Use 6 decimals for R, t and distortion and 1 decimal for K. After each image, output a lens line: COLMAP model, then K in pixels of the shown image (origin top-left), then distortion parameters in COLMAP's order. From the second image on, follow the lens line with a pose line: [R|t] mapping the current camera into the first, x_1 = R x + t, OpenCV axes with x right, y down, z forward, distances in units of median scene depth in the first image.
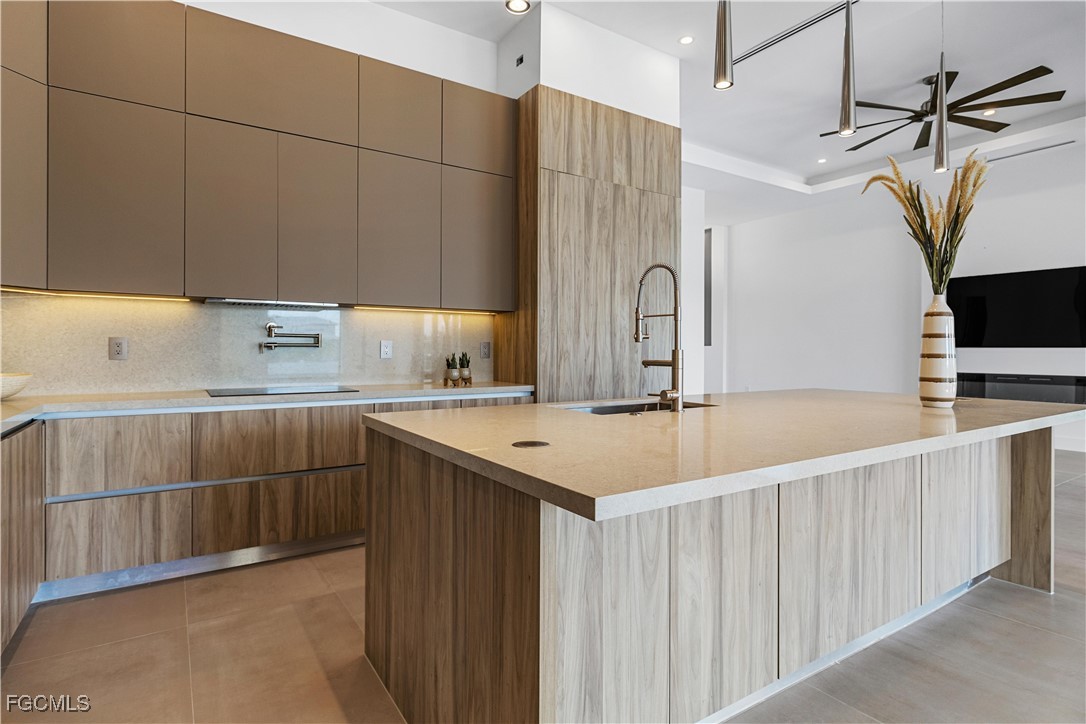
lens RADIAL K [[565.2, 0, 542.6], [0, 565.2, 346.5], [0, 0, 1]] dist [-0.000492, -0.000211]
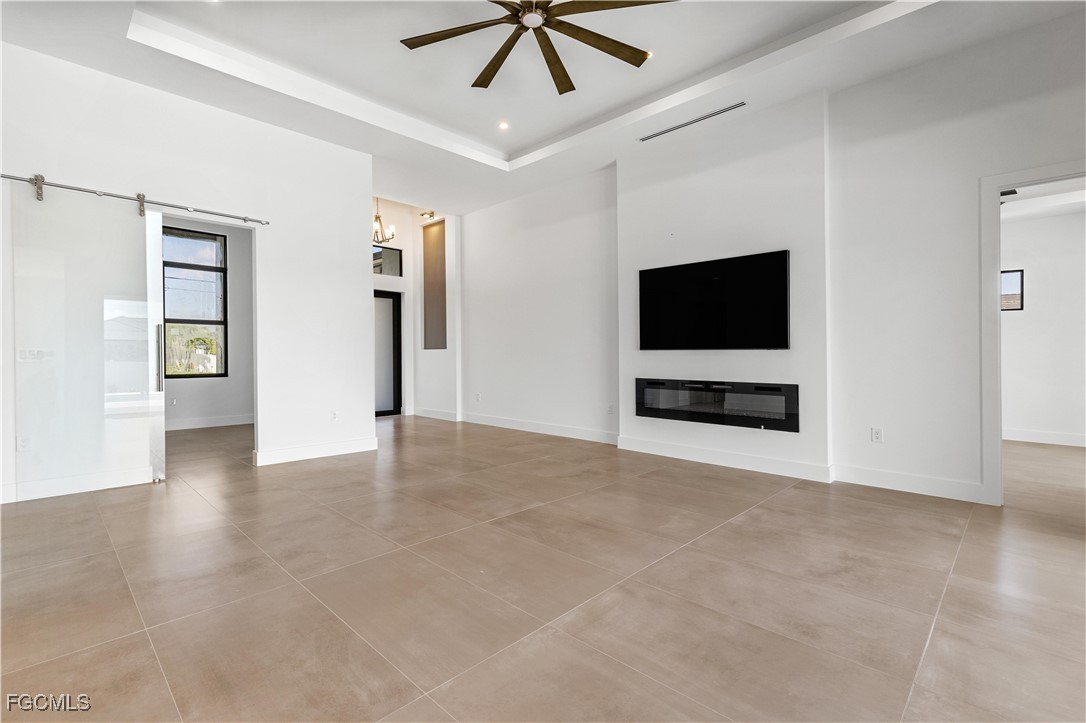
lens RADIAL K [[488.4, 0, 547.5], [0, 488.4, 356.6], [0, 0, 1]] dist [0.004829, 0.000869]
pose [[0.976266, -0.003809, 0.216541, 0.433672], [0.001044, 0.999916, 0.012882, 0.001975], [-0.216572, -0.012350, 0.976189, 0.304483]]
